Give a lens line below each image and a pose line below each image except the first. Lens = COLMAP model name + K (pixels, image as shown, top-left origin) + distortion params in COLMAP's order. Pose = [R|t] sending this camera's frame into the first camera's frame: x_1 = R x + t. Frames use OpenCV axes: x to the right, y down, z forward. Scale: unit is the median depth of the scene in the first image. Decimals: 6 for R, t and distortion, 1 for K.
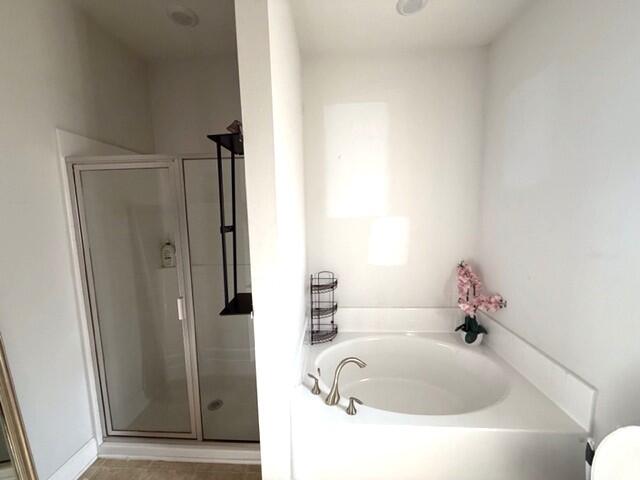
lens RADIAL K [[254.2, 0, 320.6], [0, 254.2, 240.8], [0, 0, 1]] dist [-0.001228, 0.000138]
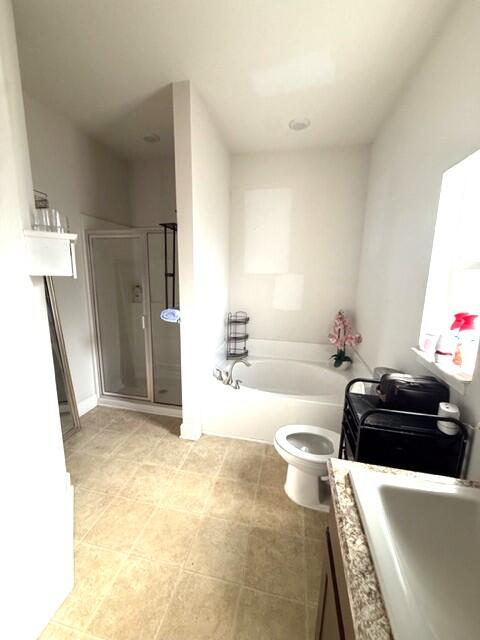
lens RADIAL K [[254.2, 0, 241.1], [0, 254.2, 318.2], [0, 0, 1]] dist [-0.001228, 0.000138]
pose [[0.987183, 0.066671, -0.144996, 0.251376], [-0.055904, 0.995454, 0.077109, 0.055443], [0.149477, -0.068014, 0.986423, -0.431648]]
